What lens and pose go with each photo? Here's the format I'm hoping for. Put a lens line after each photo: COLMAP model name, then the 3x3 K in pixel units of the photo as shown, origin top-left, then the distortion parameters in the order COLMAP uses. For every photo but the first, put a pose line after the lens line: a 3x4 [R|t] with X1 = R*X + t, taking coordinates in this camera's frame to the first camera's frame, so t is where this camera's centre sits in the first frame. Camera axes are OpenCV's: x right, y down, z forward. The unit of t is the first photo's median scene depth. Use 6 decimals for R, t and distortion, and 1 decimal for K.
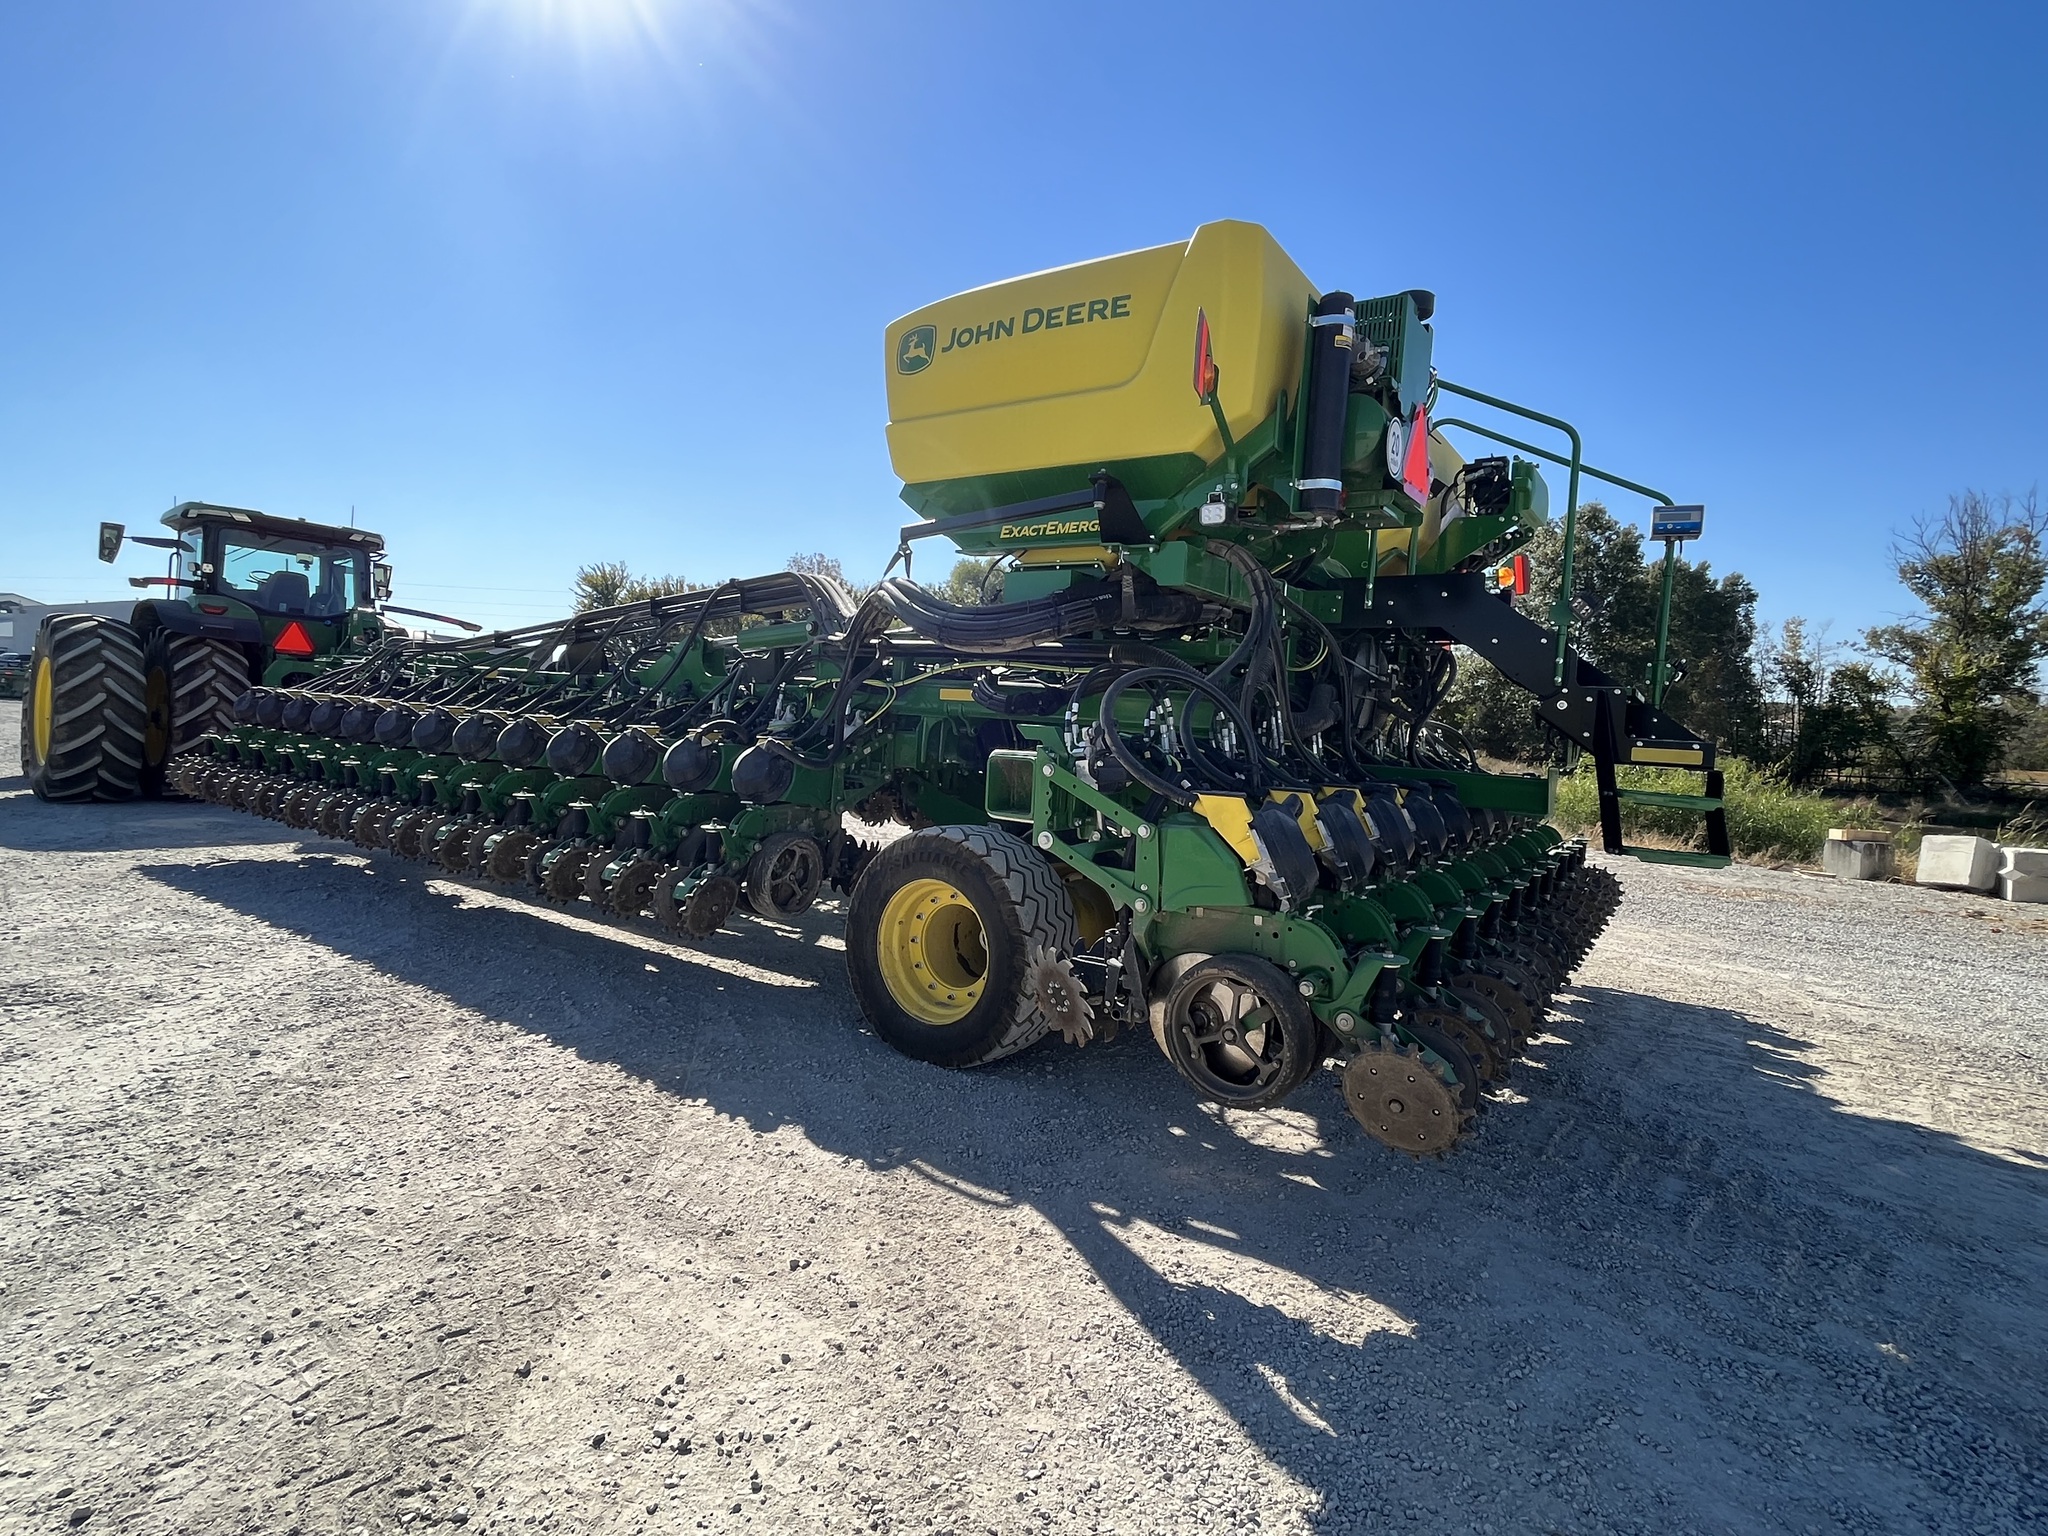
lens RADIAL K [[1001.6, 0, 1015.6], [0, 1001.6, 765.0], [0, 0, 1]] dist [-0.004427, 0.000487]
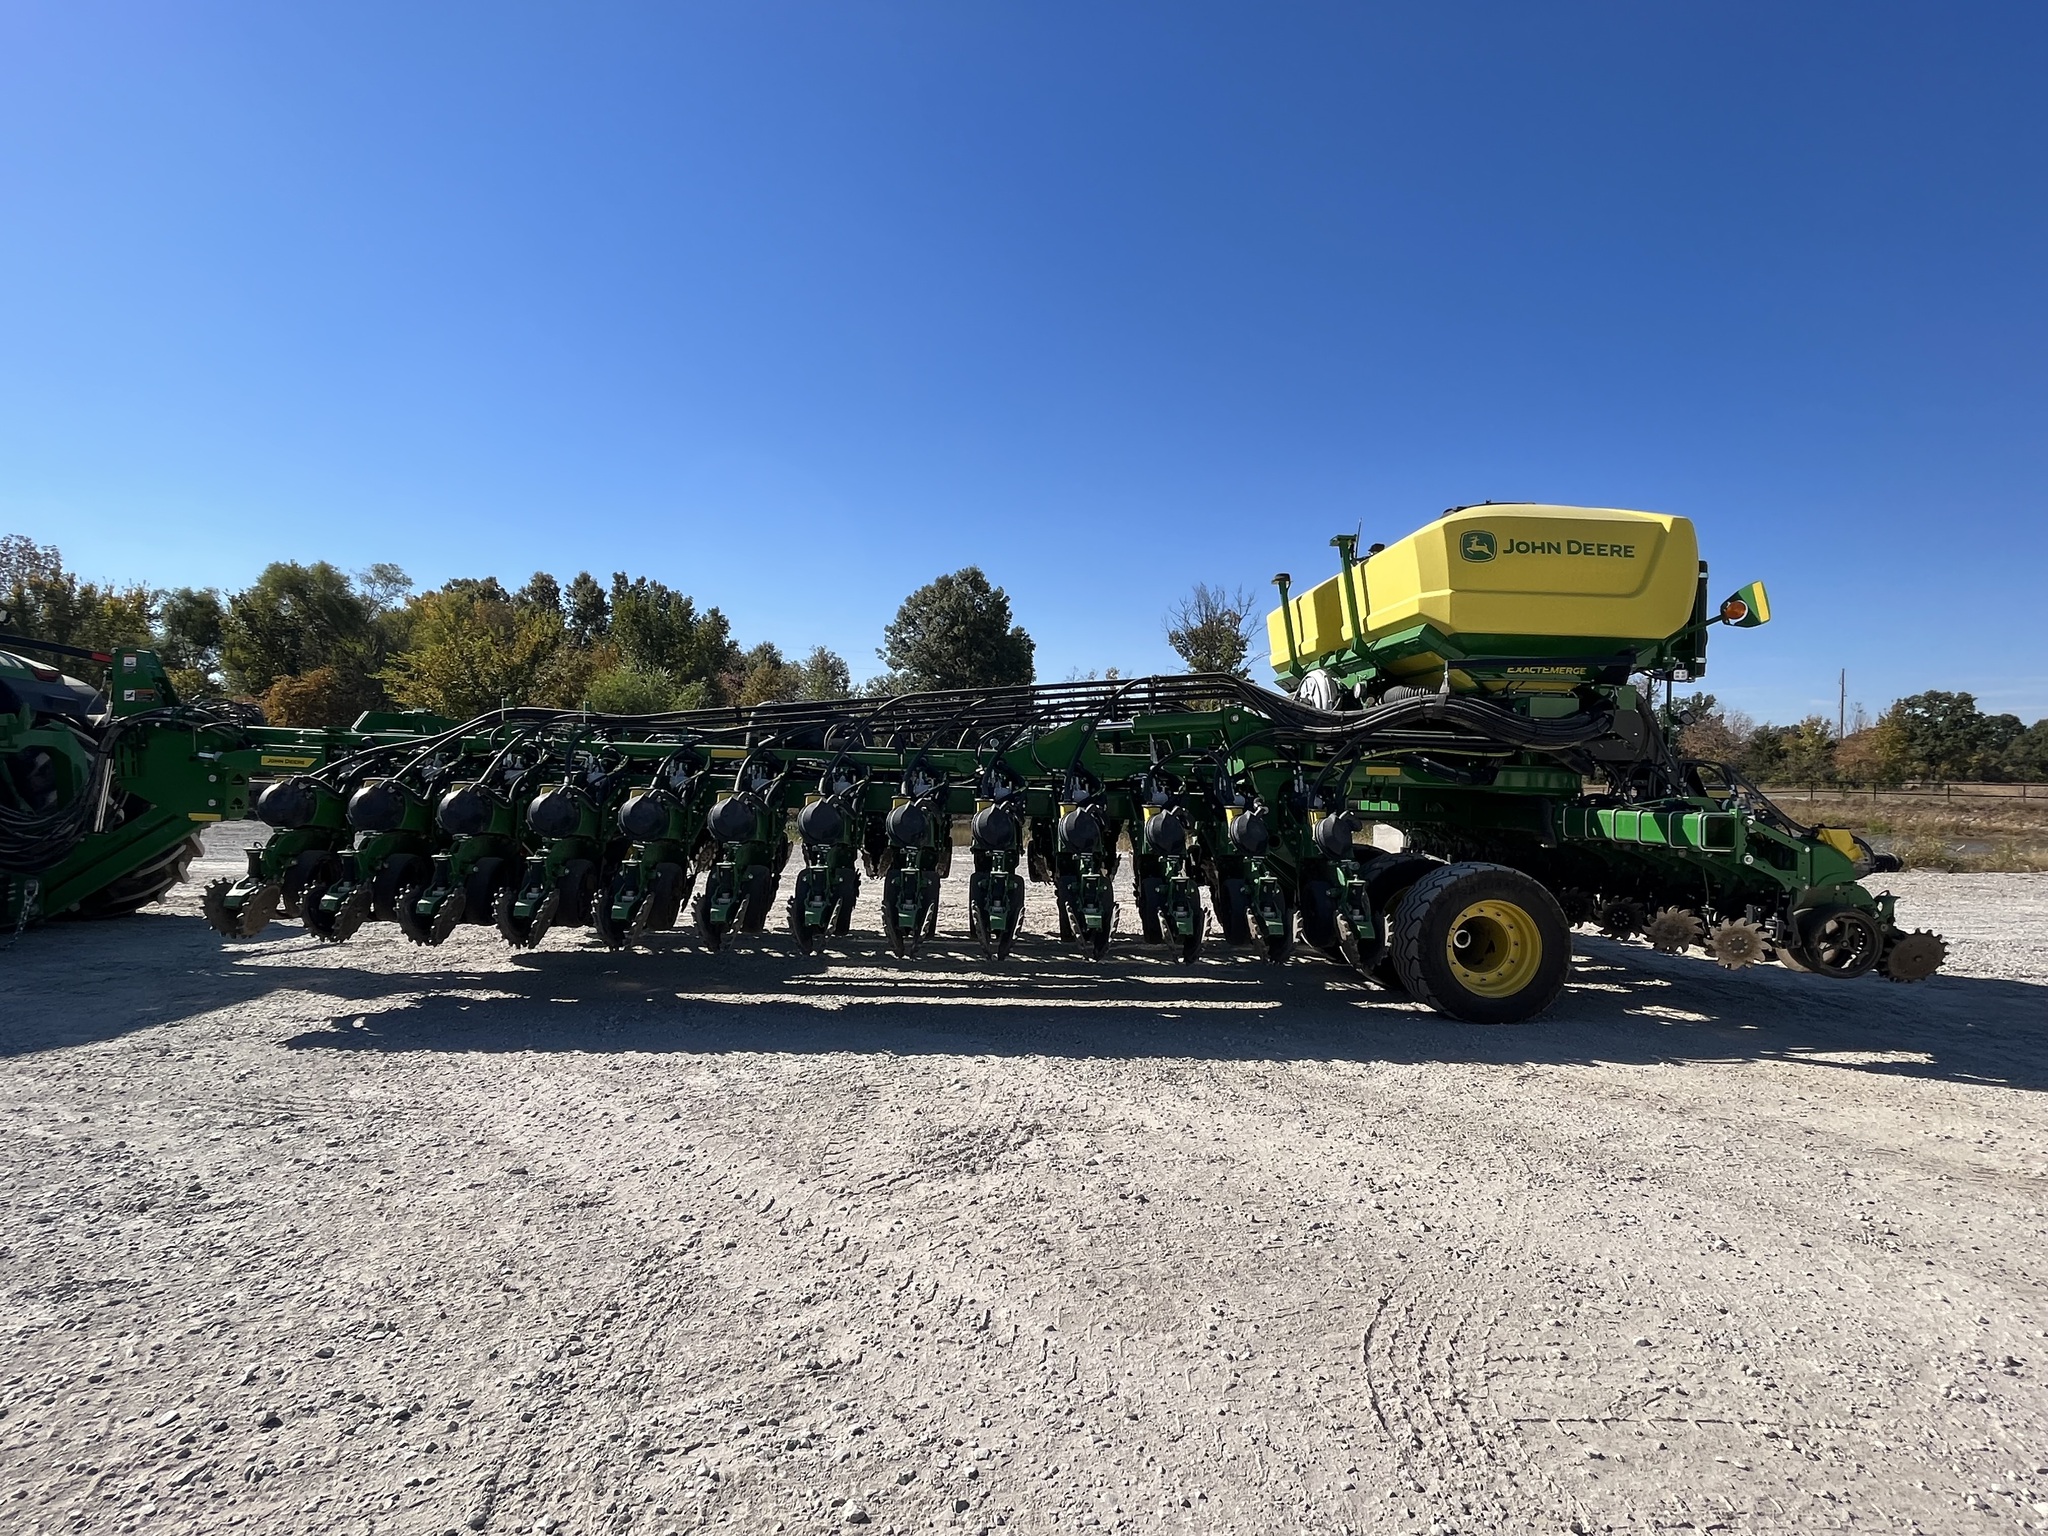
lens RADIAL K [[1001.6, 0, 1017.9], [0, 1001.6, 769.3], [0, 0, 1]] dist [-0.004427, 0.000487]
pose [[0.791537, -0.037508, 0.609969, -1.641045], [0.052425, 0.998603, -0.006624, -0.114196], [-0.608868, 0.037221, 0.792398, 0.260345]]
